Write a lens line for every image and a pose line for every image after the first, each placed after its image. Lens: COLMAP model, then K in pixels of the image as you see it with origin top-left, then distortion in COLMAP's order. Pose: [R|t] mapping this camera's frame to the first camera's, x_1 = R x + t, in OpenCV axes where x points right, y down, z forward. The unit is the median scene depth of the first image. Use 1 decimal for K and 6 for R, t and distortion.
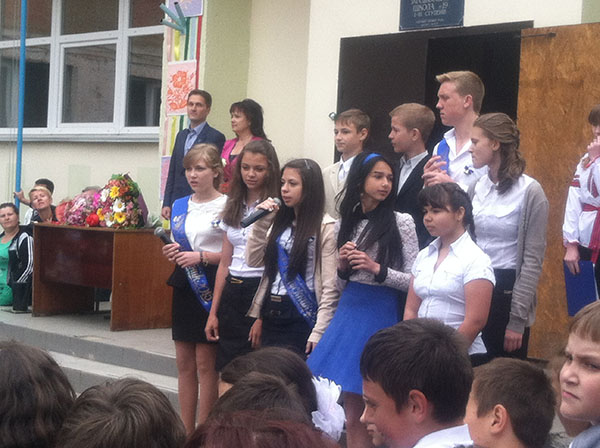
lens RADIAL K [[1376.5, 0, 300.0], [0, 1376.5, 224.0], [0, 0, 1]] dist [0.017006, -0.002703]
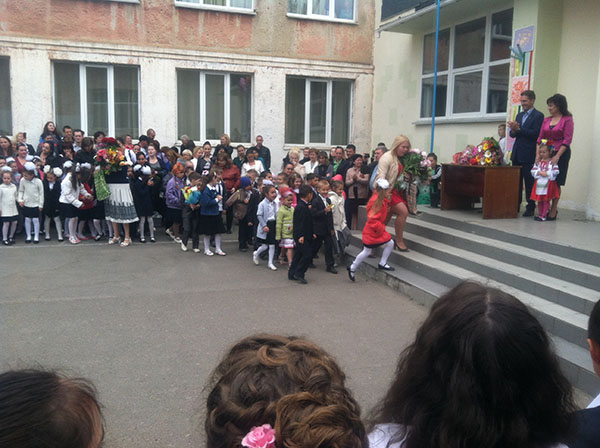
lens RADIAL K [[602.2, 0, 300.0], [0, 602.2, 224.0], [0, 0, 1]] dist [-0.003316, -0.002203]
pose [[0.917950, 0.021026, -0.396139, -0.031680], [0.018974, 0.995124, 0.096788, -0.001905], [0.396243, -0.096363, 0.913075, 0.104805]]
